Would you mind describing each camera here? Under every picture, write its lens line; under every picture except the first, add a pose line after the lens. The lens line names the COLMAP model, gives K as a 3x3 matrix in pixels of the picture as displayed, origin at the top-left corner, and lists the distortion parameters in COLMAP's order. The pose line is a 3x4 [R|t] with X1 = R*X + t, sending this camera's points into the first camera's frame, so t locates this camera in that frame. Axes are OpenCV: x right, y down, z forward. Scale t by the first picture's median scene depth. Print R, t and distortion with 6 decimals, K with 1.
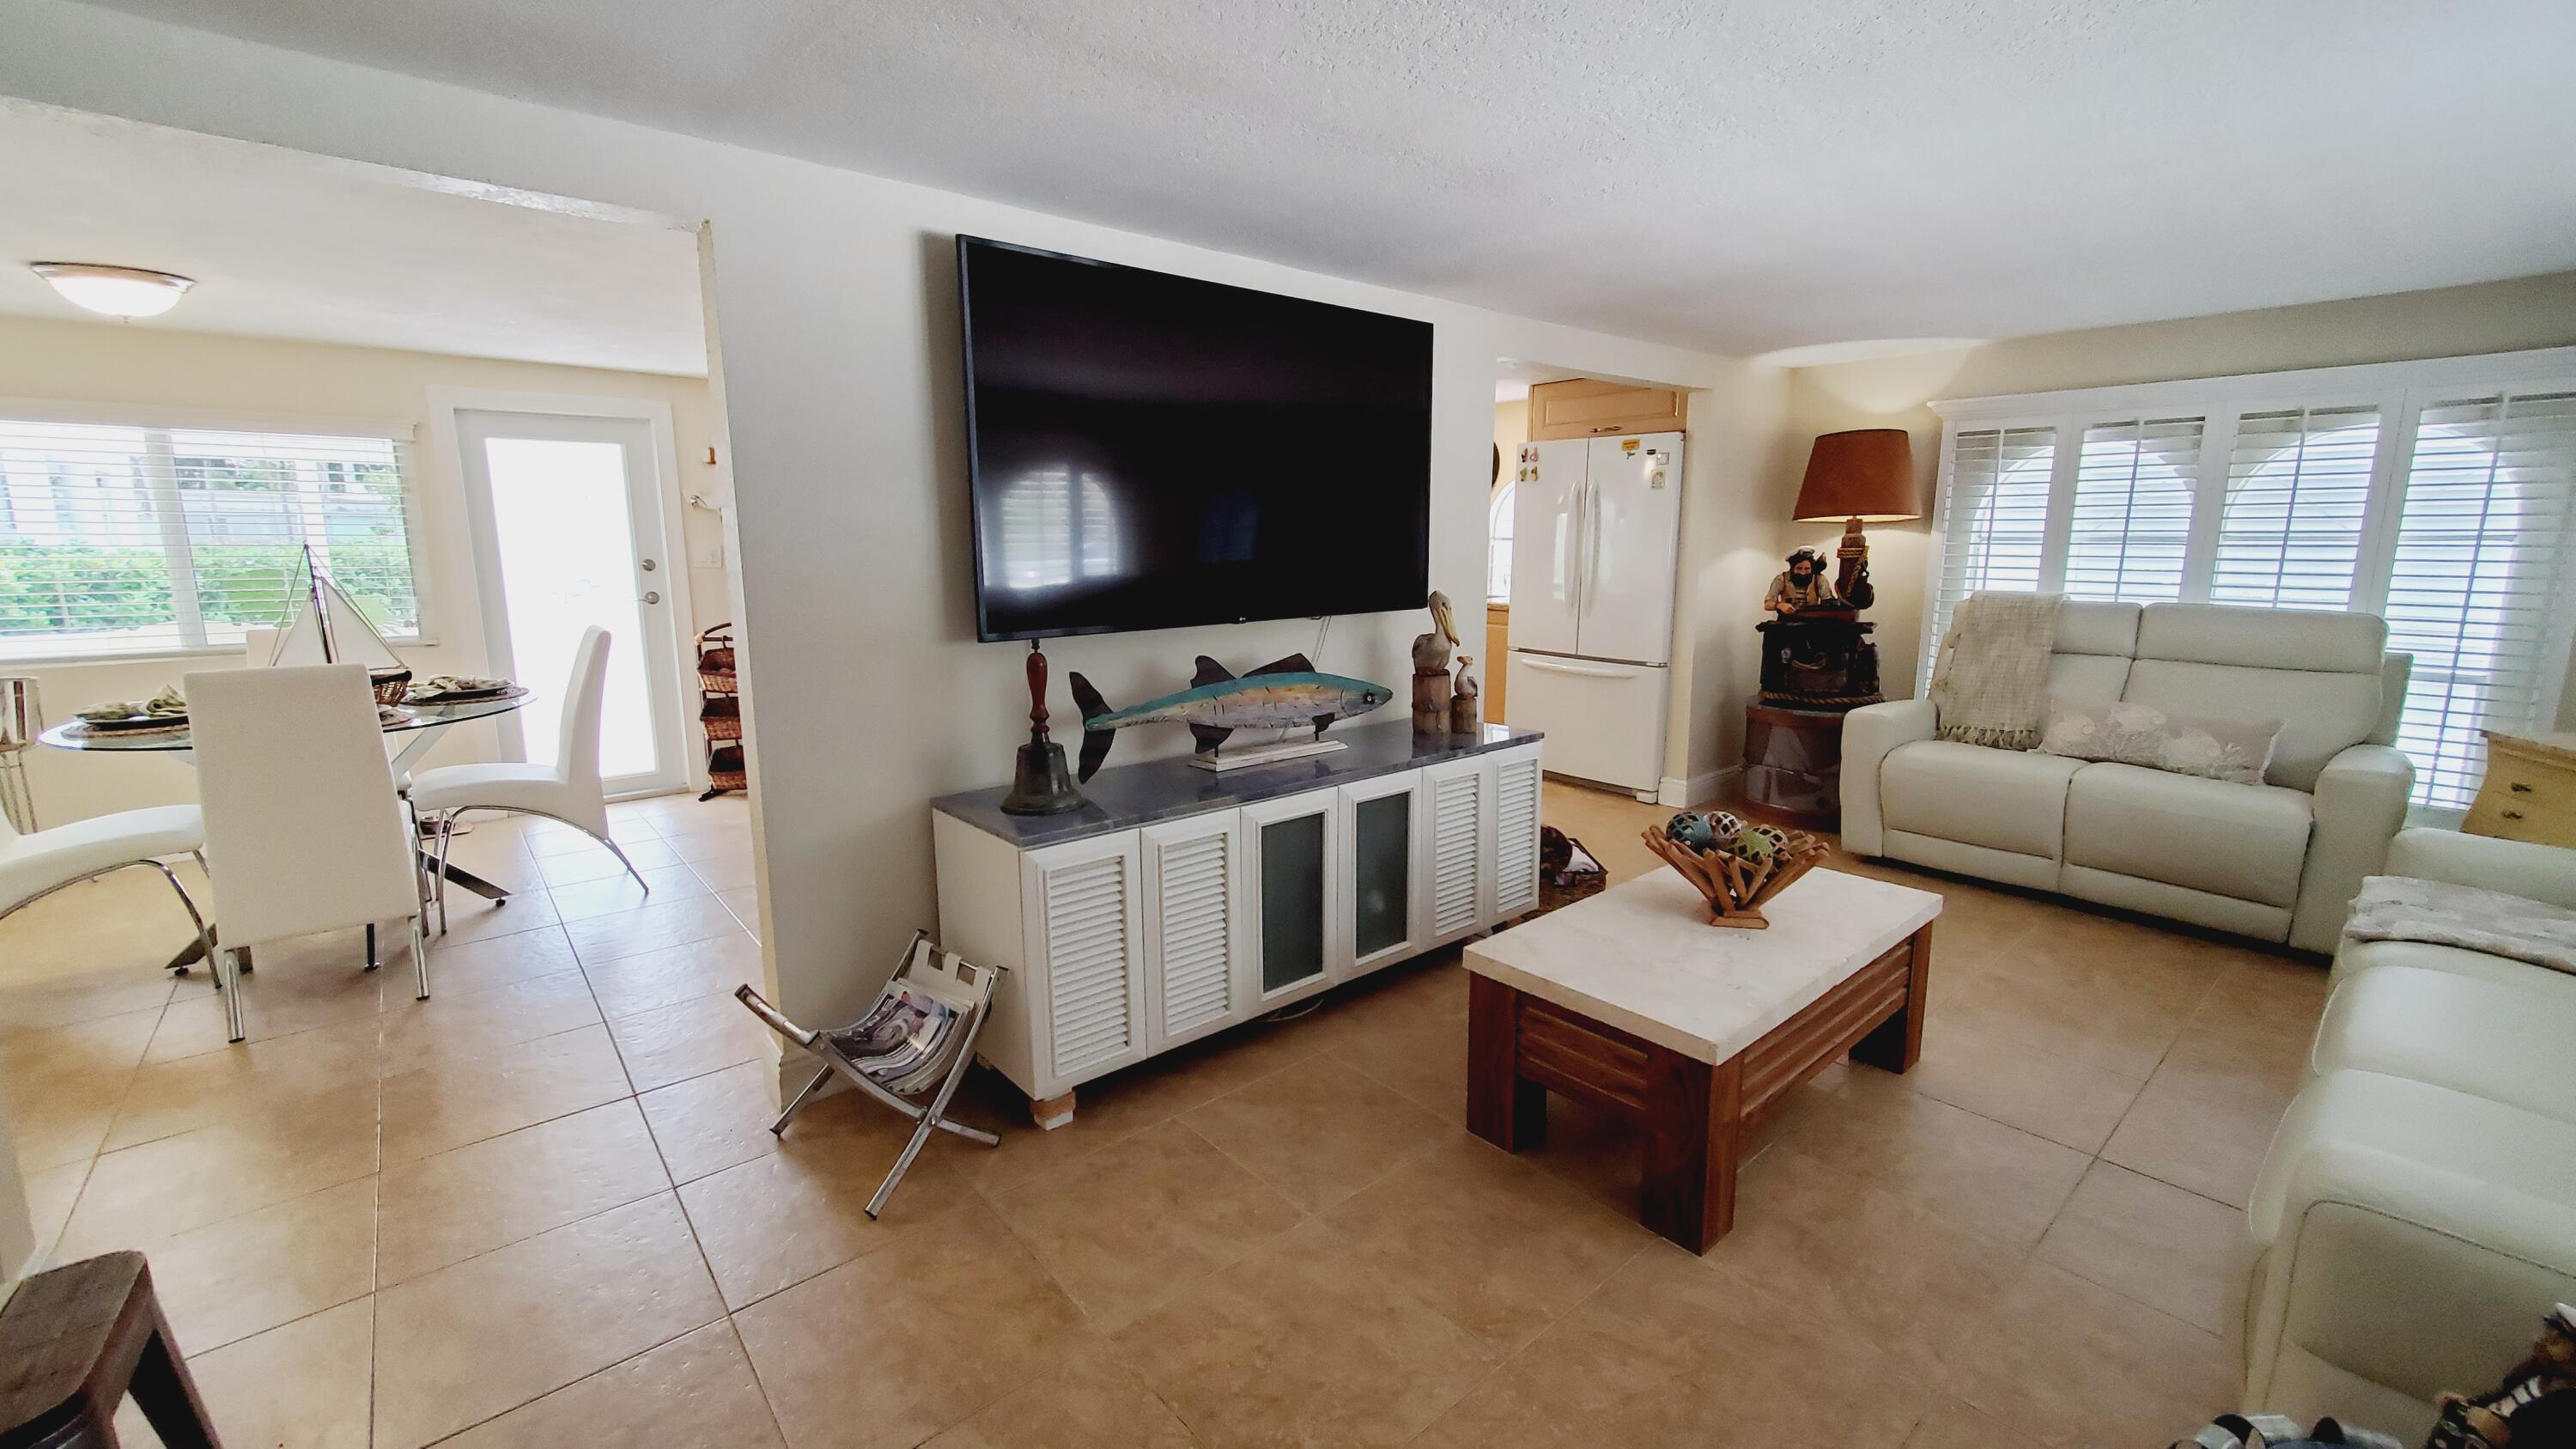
lens RADIAL K [[1022.7, 0, 1262.8], [0, 1022.7, 714.2], [0, 0, 1]] dist [0.005887, -0.000685]
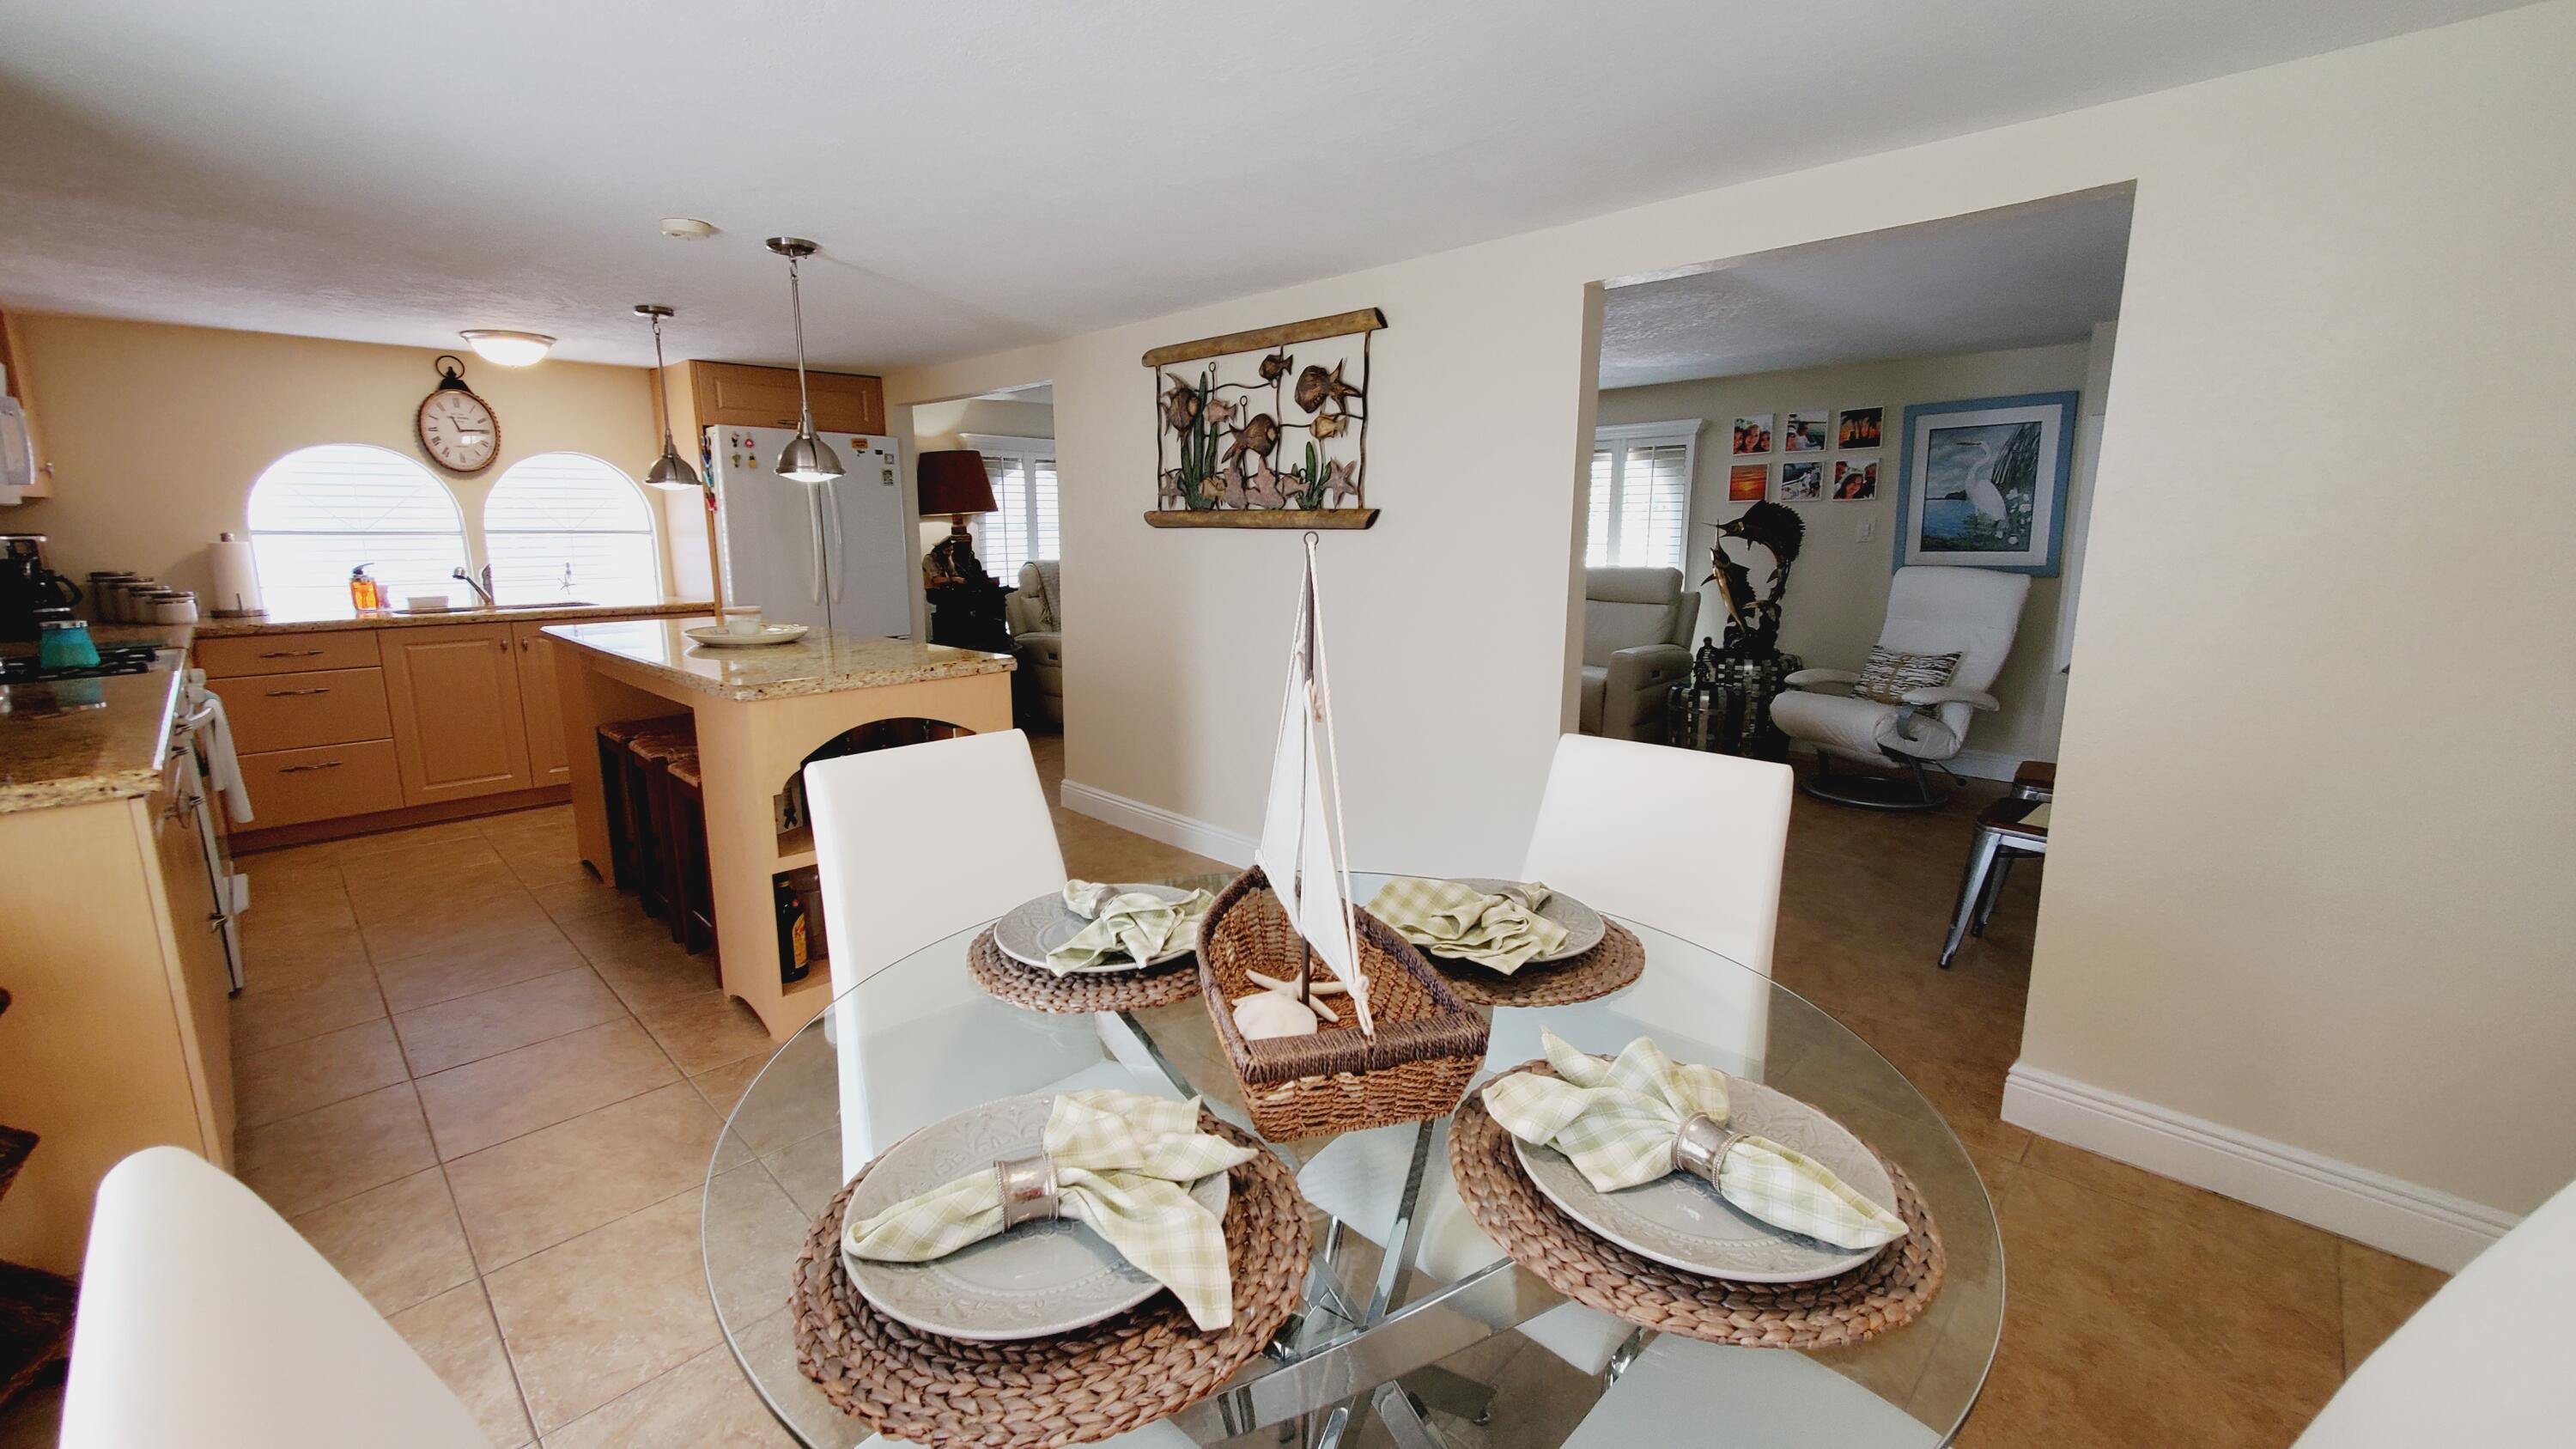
lens RADIAL K [[1022.7, 0, 1276.5], [0, 1022.7, 716.4], [0, 0, 1]] dist [0.005887, -0.000685]
pose [[-0.089039, -0.181674, 0.979320, -0.890838], [0.178352, 0.964425, 0.195126, -0.125722], [-0.979930, 0.192037, -0.053469, 0.738822]]
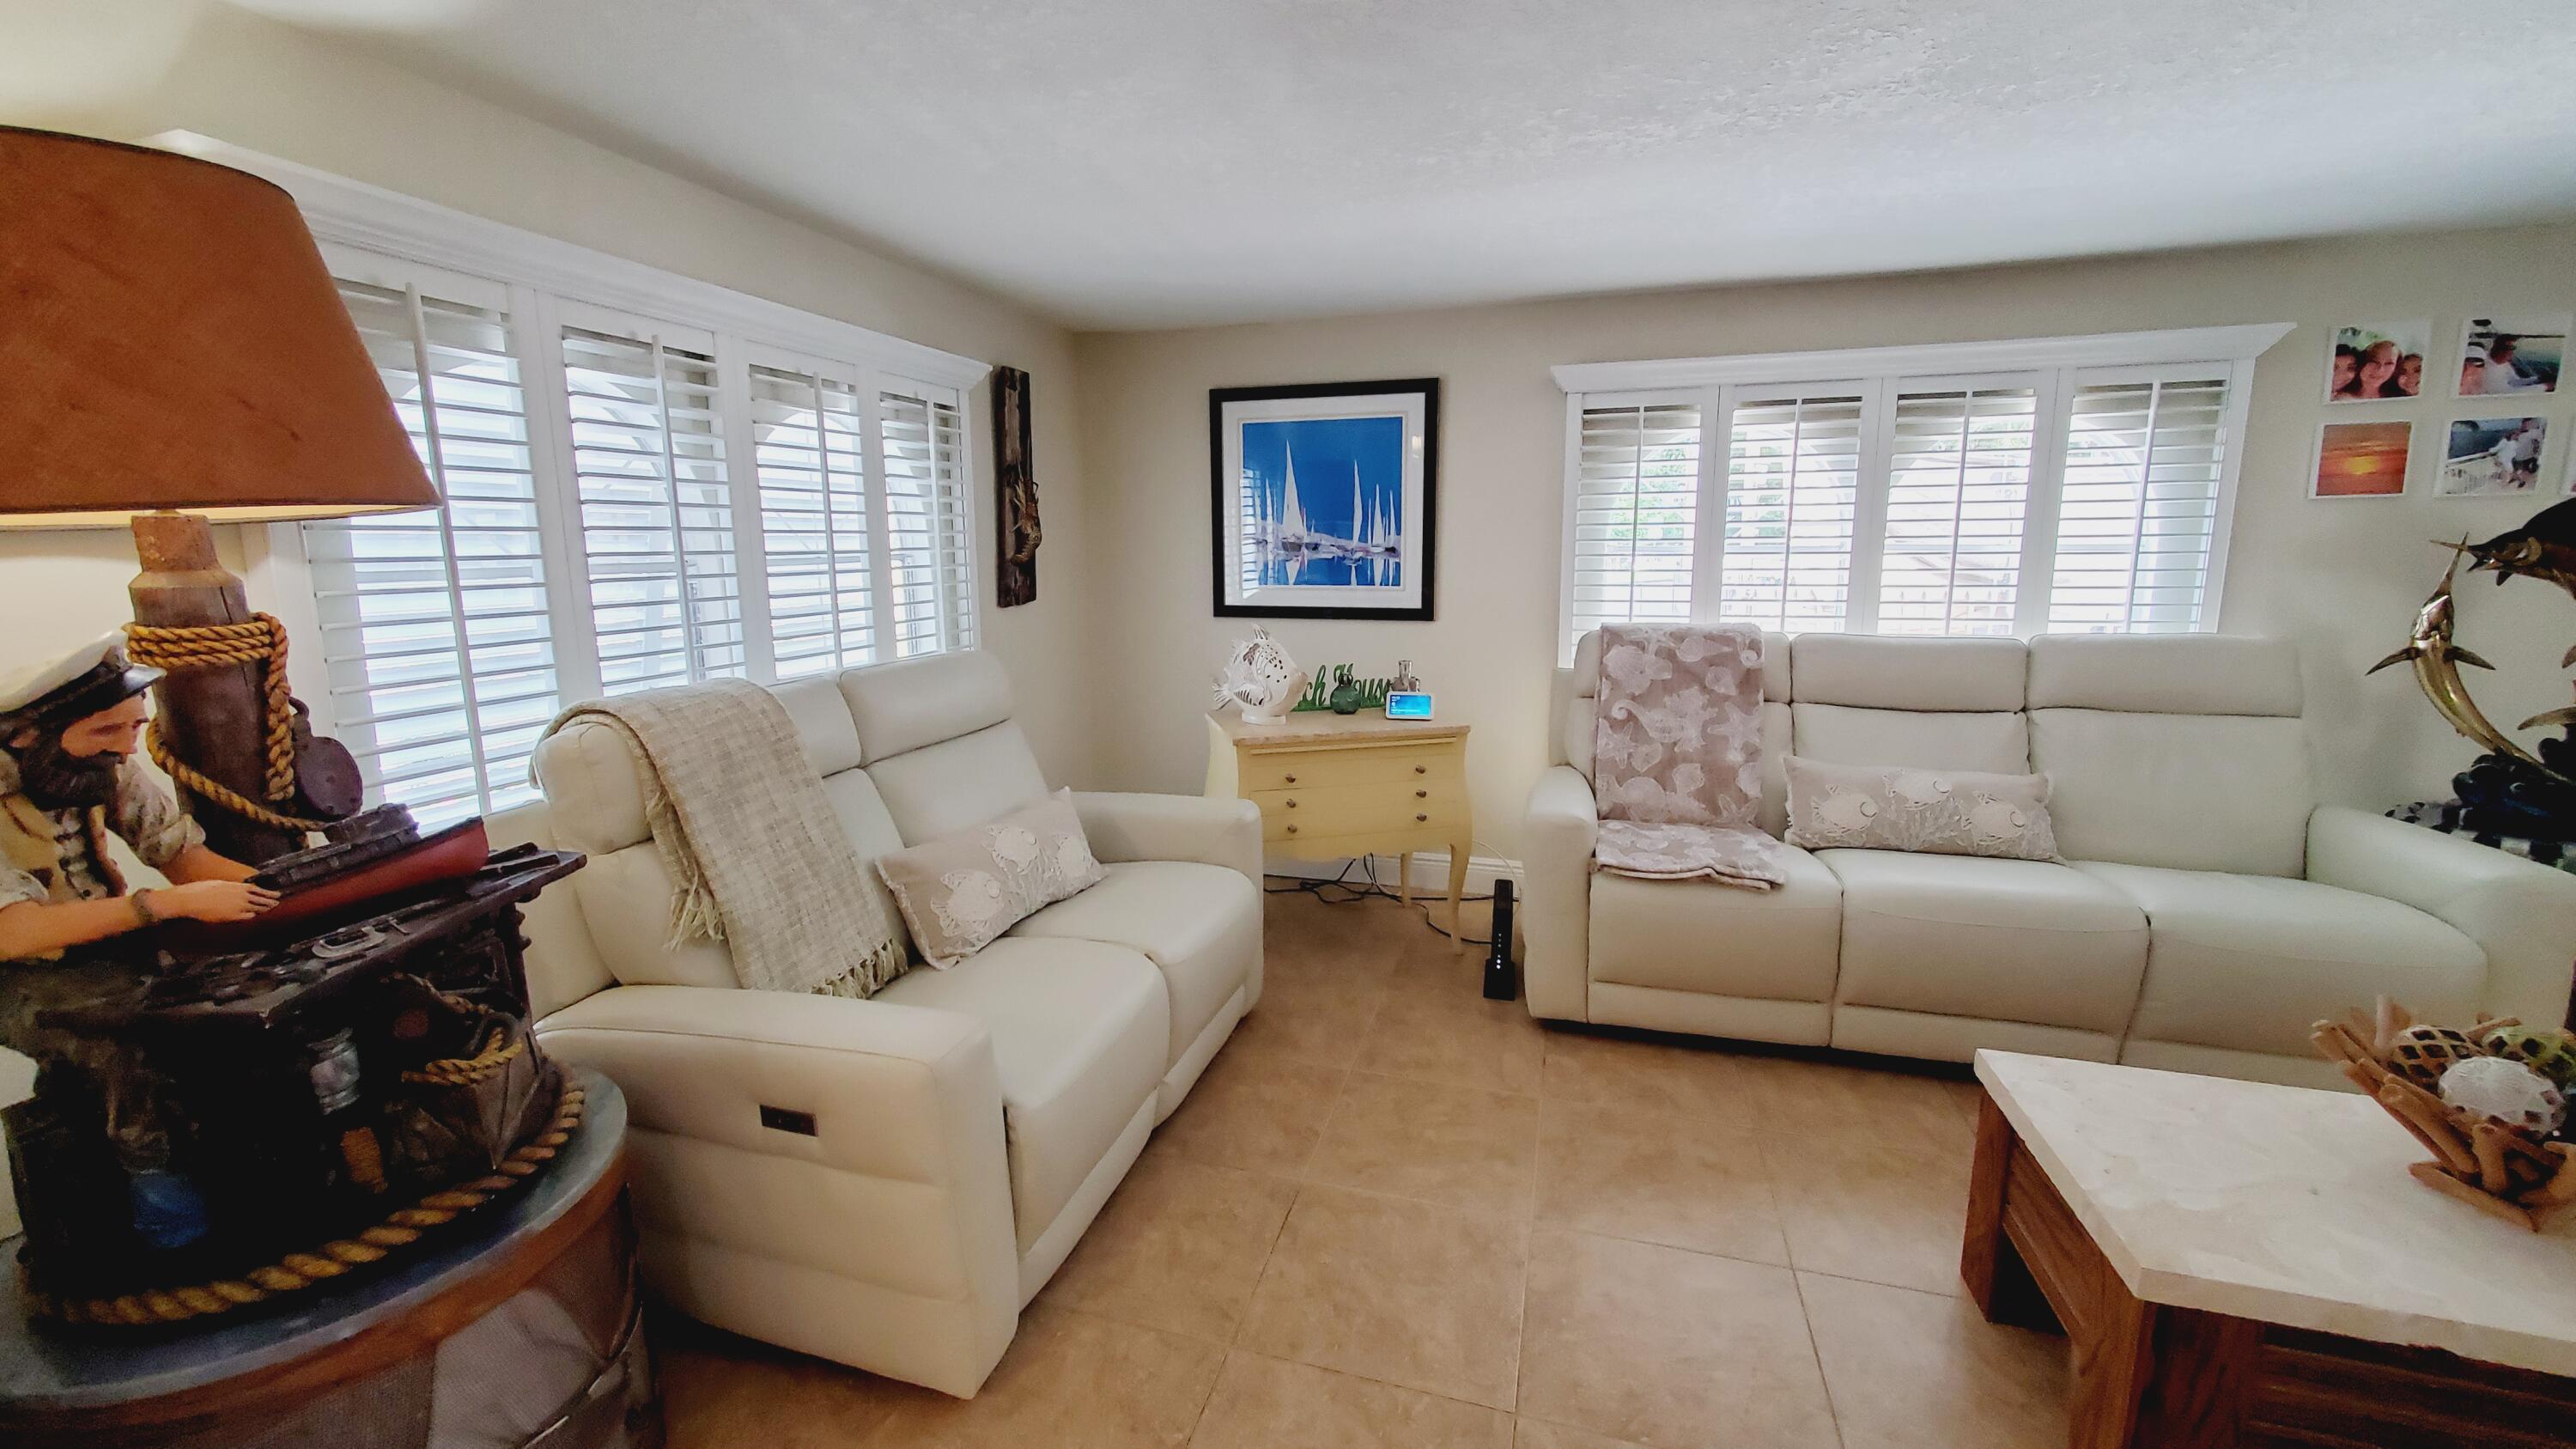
lens RADIAL K [[1022.7, 0, 1272.4], [0, 1022.7, 707.3], [0, 0, 1]] dist [0.005887, -0.000685]
pose [[-0.542234, -0.130290, 0.830064, 0.209403], [0.157313, 0.954693, 0.252616, -0.173457], [-0.825370, 0.267556, -0.497170, 0.952479]]
